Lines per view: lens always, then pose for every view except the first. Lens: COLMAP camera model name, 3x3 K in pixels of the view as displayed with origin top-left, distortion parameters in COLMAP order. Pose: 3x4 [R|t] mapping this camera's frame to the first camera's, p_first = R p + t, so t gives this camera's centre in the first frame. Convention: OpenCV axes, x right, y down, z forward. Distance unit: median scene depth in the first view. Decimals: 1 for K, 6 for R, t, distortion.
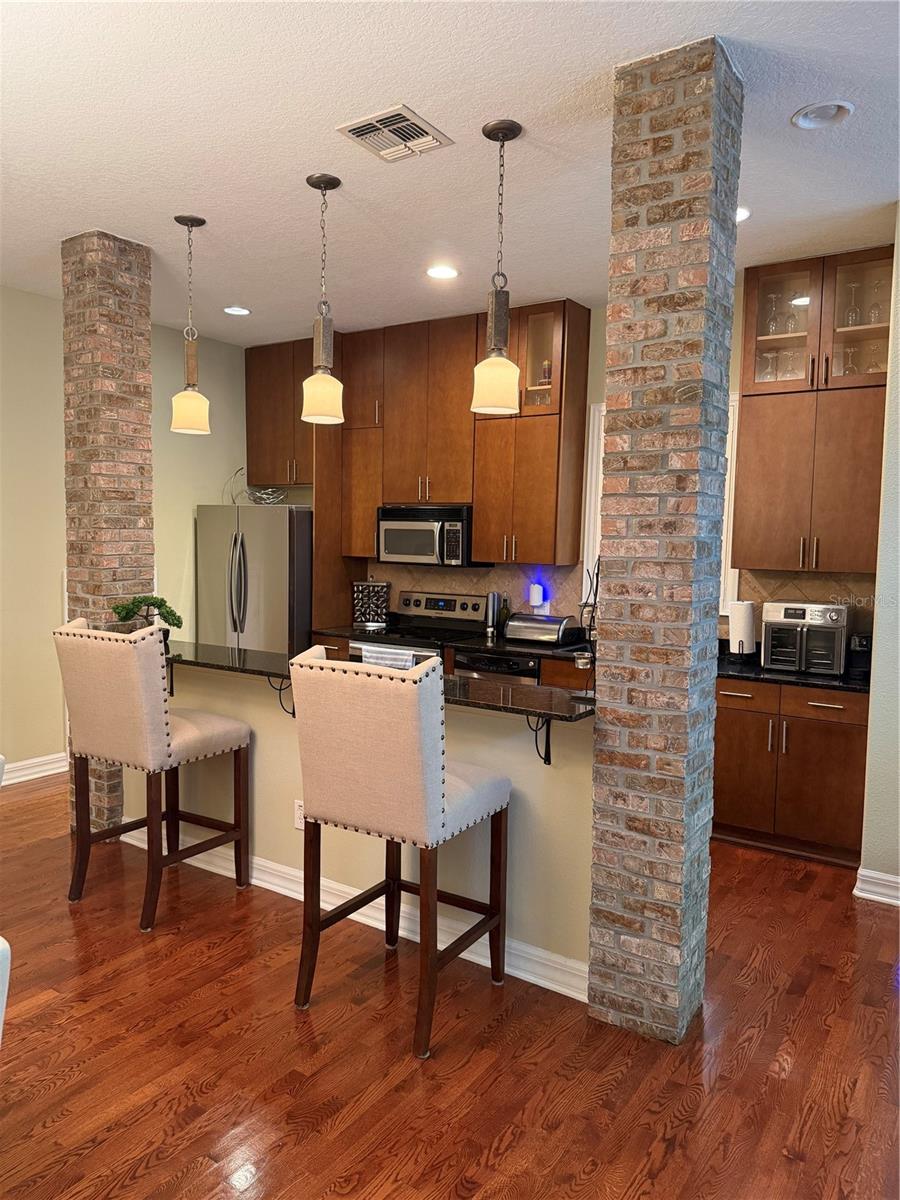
lens RADIAL K [[851.3, 0, 439.4], [0, 851.3, 601.7], [0, 0, 1]] dist [0.087422, -0.098248]
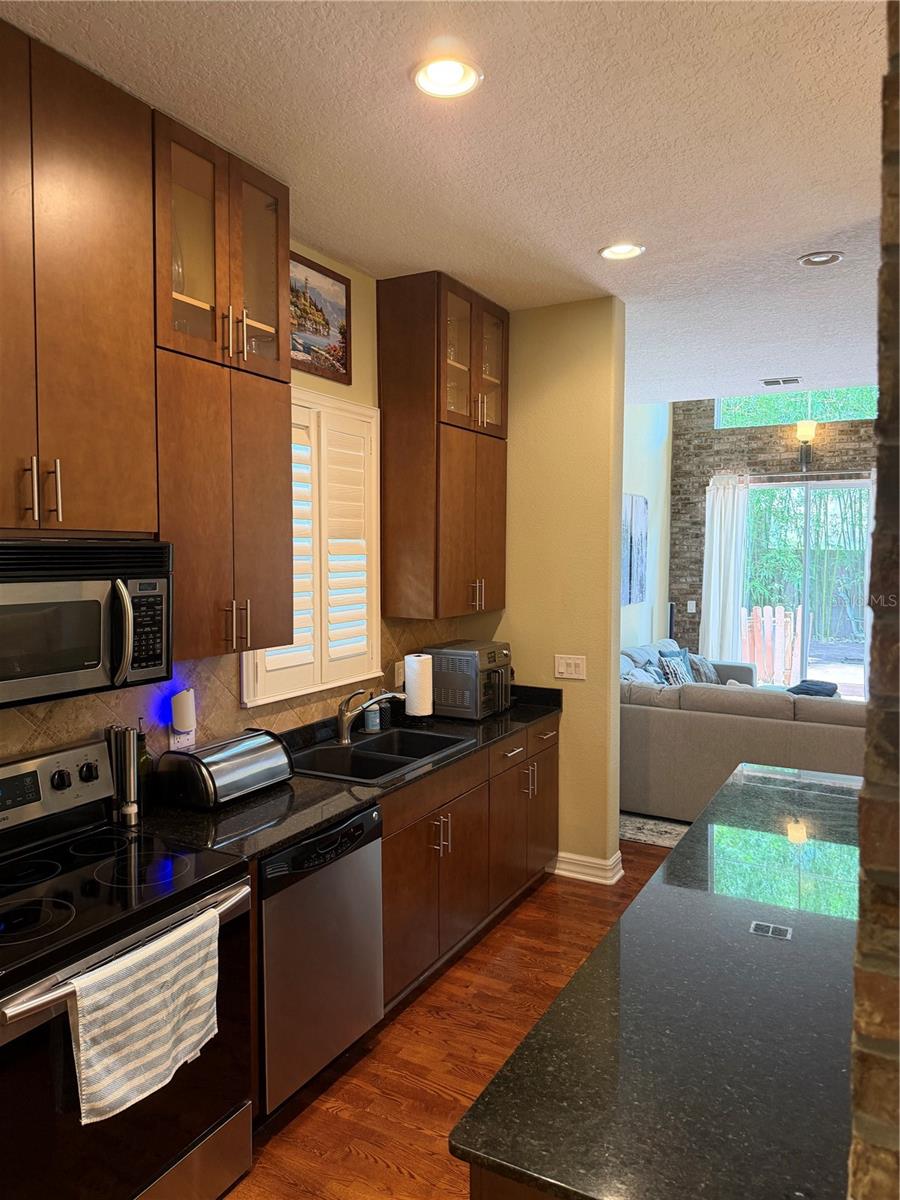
lens RADIAL K [[851.3, 0, 444.6], [0, 851.3, 605.4], [0, 0, 1]] dist [0.087422, -0.098248]
pose [[-0.114535, -0.087304, 0.989576, -0.536647], [0.071577, 0.992817, 0.095874, -0.141666], [-0.990837, 0.081812, -0.107463, 1.152366]]
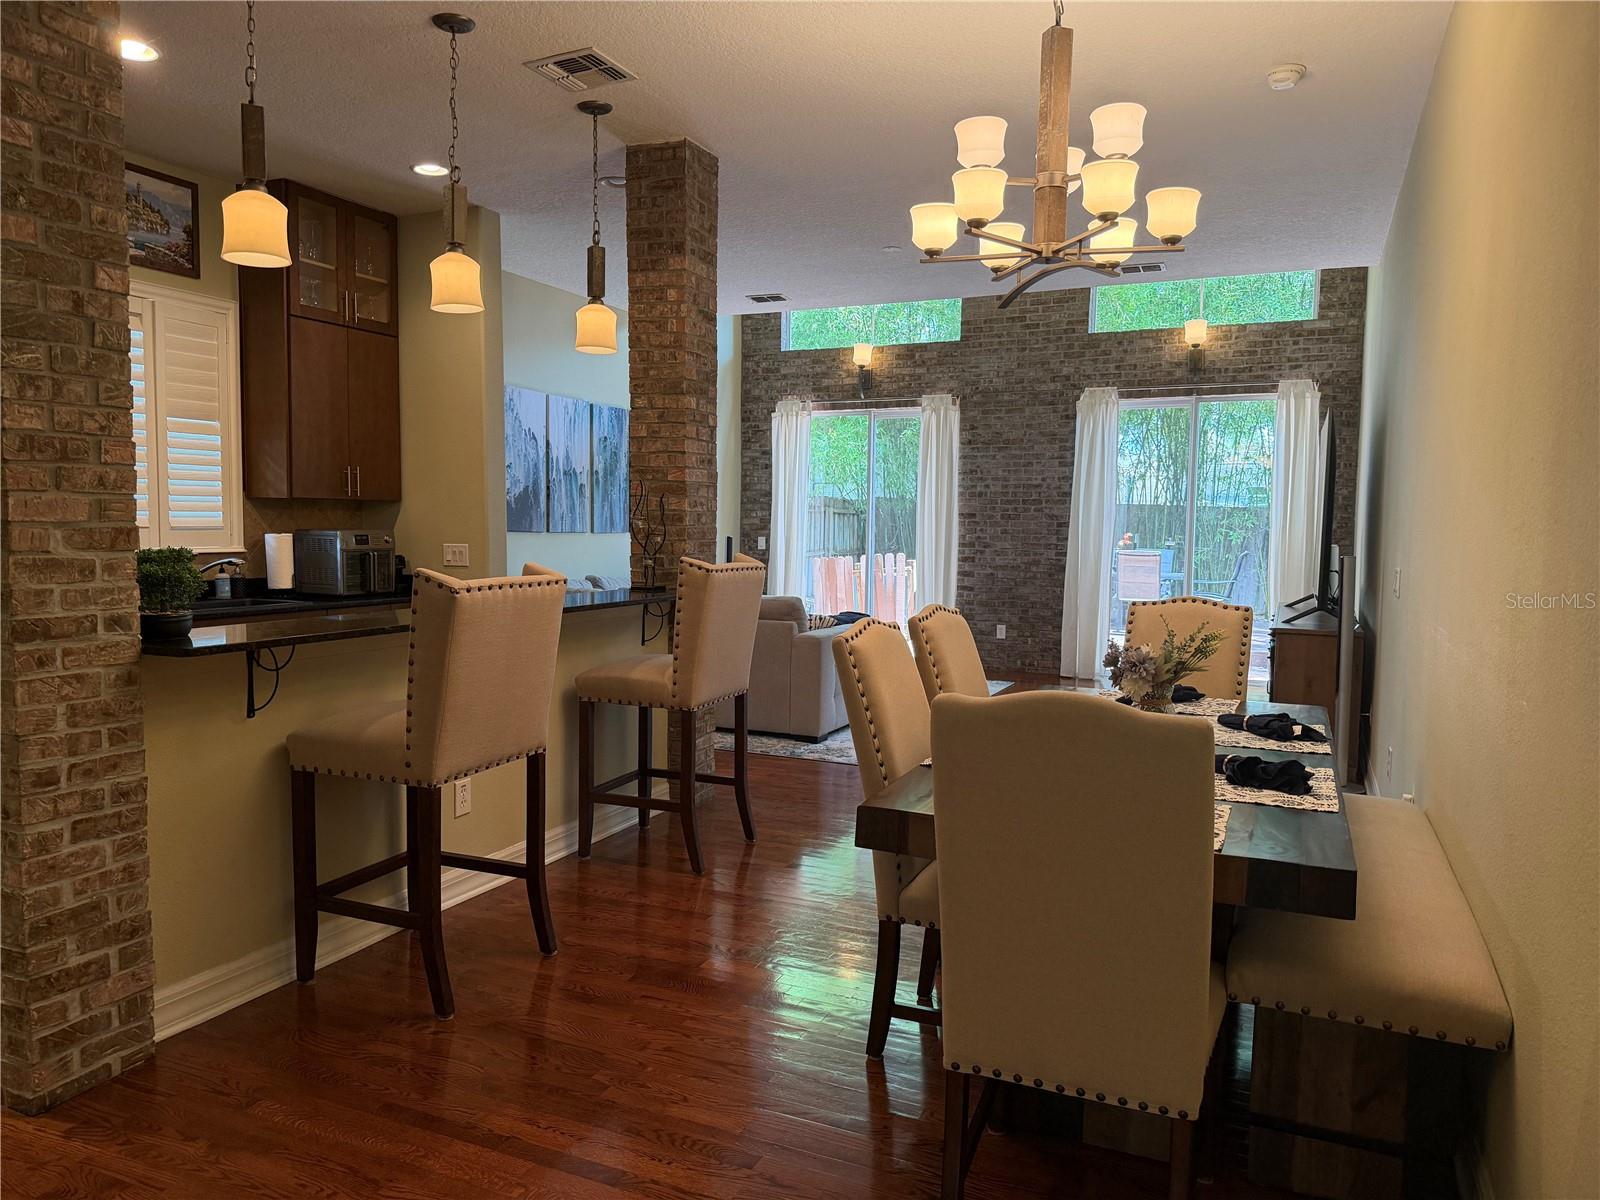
lens RADIAL K [[1135.0, 0, 791.6], [0, 1135.0, 614.9], [0, 0, 1]] dist [0.087422, -0.098248]
pose [[-0.181380, -0.100344, 0.978280, -1.067166], [0.058238, 0.991939, 0.112543, -0.021914], [-0.981687, 0.077387, -0.174074, 0.734862]]
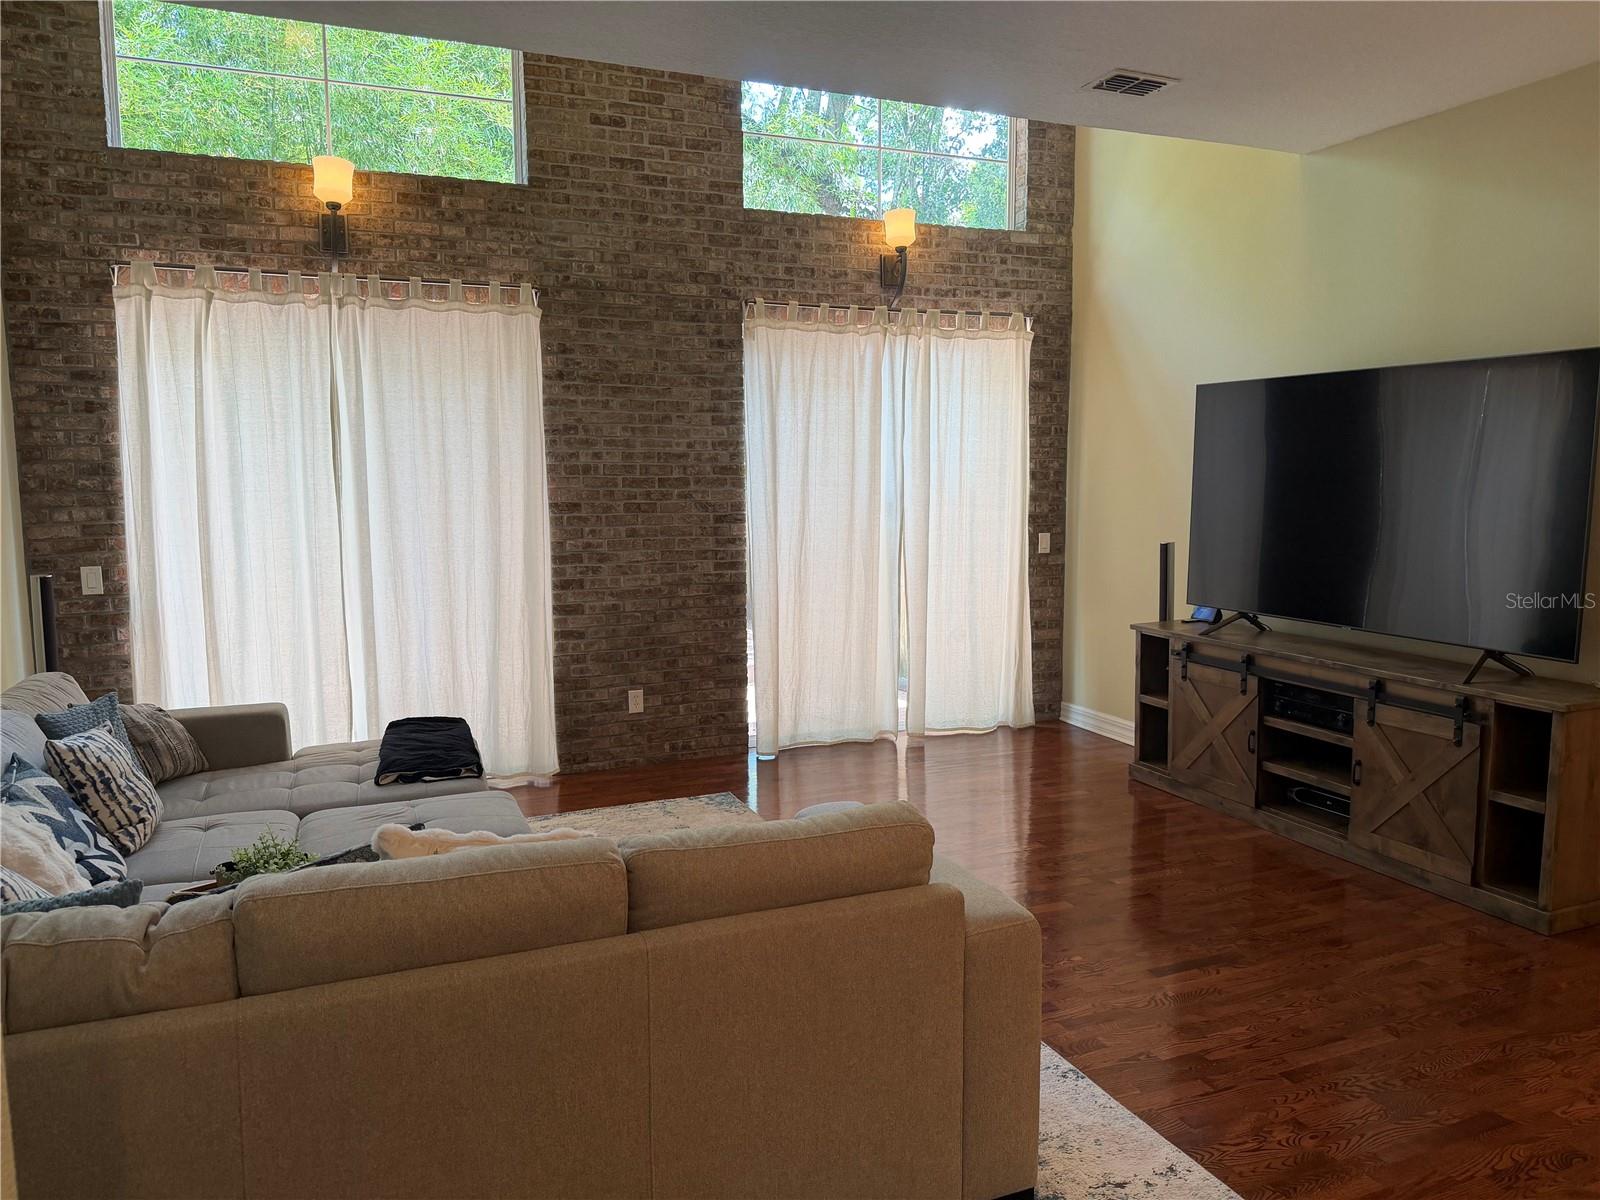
lens RADIAL K [[1135.0, 0, 804.5], [0, 1135.0, 608.6], [0, 0, 1]] dist [0.087422, -0.098248]
pose [[-0.844298, -0.079274, 0.529977, 0.220835], [0.030271, 0.980363, 0.194866, -0.073730], [-0.535018, 0.180568, -0.825319, 0.919344]]
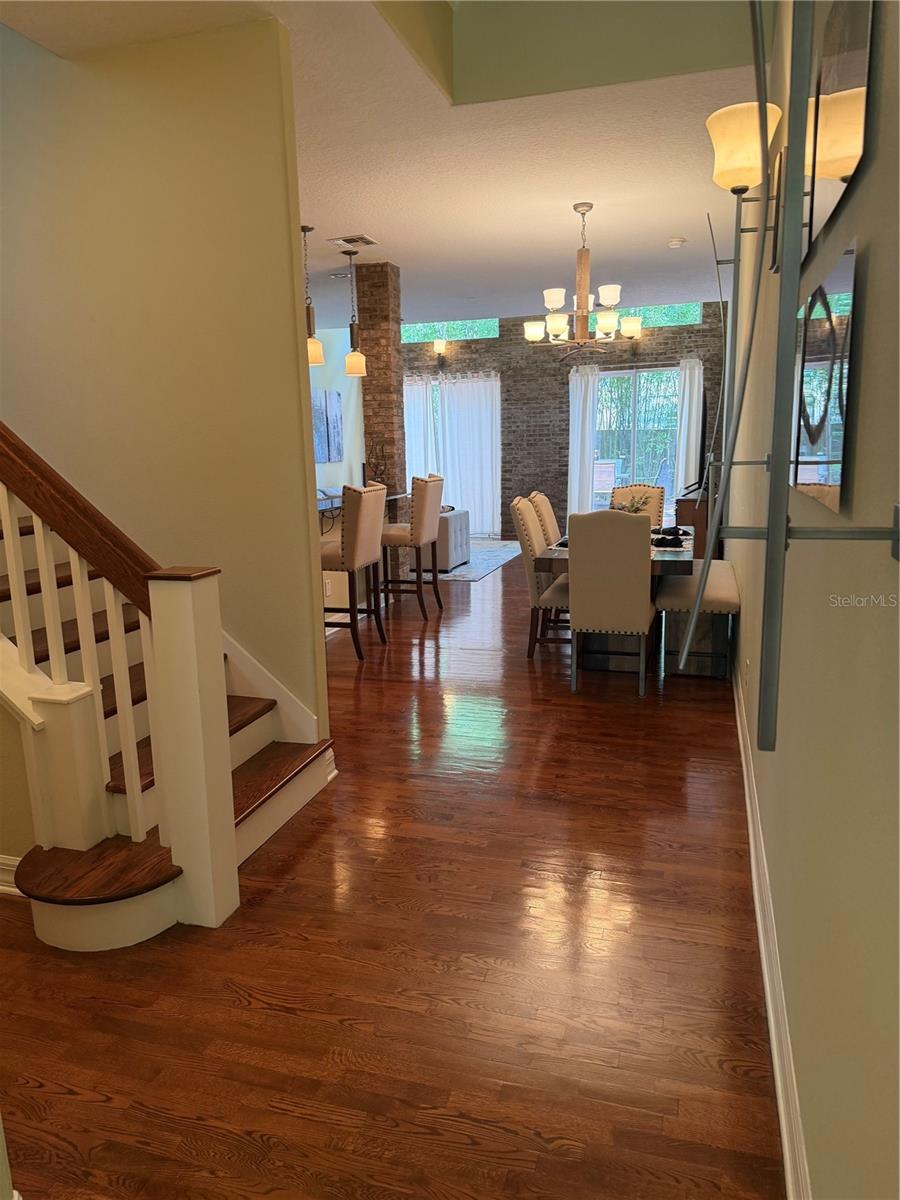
lens RADIAL K [[851.3, 0, 439.8], [0, 851.3, 618.7], [0, 0, 1]] dist [0.087422, -0.098248]
pose [[-0.300842, -0.201215, 0.932205, -1.634065], [0.091877, 0.966826, 0.238339, -0.083456], [-0.949238, 0.157350, -0.272375, 1.076817]]
